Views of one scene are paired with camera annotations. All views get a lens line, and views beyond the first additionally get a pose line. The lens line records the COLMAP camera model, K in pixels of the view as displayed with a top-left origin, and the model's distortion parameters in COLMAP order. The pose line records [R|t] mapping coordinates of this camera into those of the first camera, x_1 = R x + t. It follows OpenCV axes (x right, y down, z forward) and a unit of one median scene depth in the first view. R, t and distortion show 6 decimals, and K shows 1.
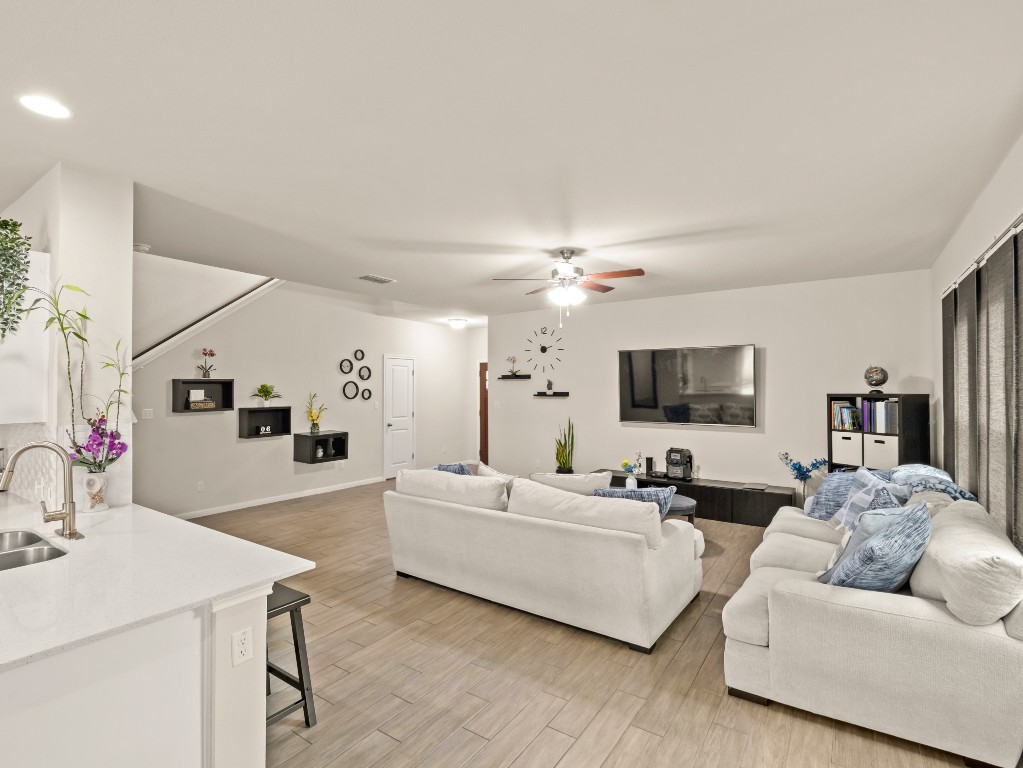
lens RADIAL K [[506.6, 0, 511.5], [0, 506.6, 384.0], [0, 0, 1]] dist [-0.002261, -0.000547]
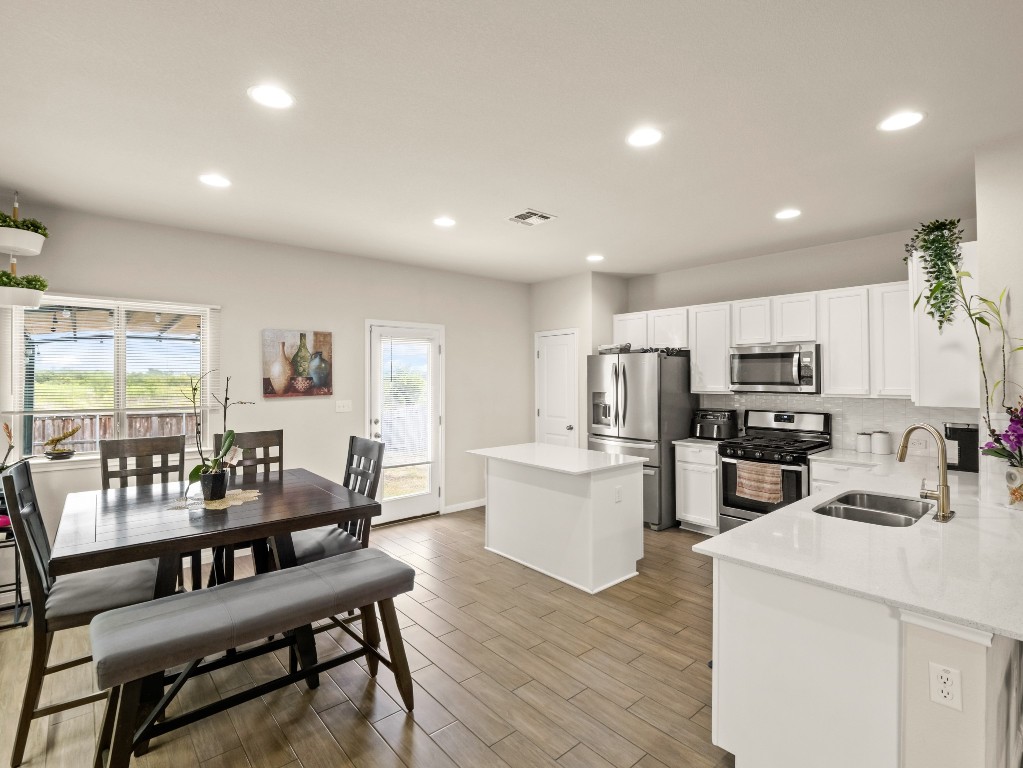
lens RADIAL K [[506.6, 0, 511.5], [0, 506.6, 384.0], [0, 0, 1]] dist [-0.002261, -0.000547]
pose [[-0.253462, 0.013690, -0.967248, 0.311366], [0.009549, 0.999887, 0.011650, 0.006932], [0.967298, -0.006283, -0.253564, 0.375318]]
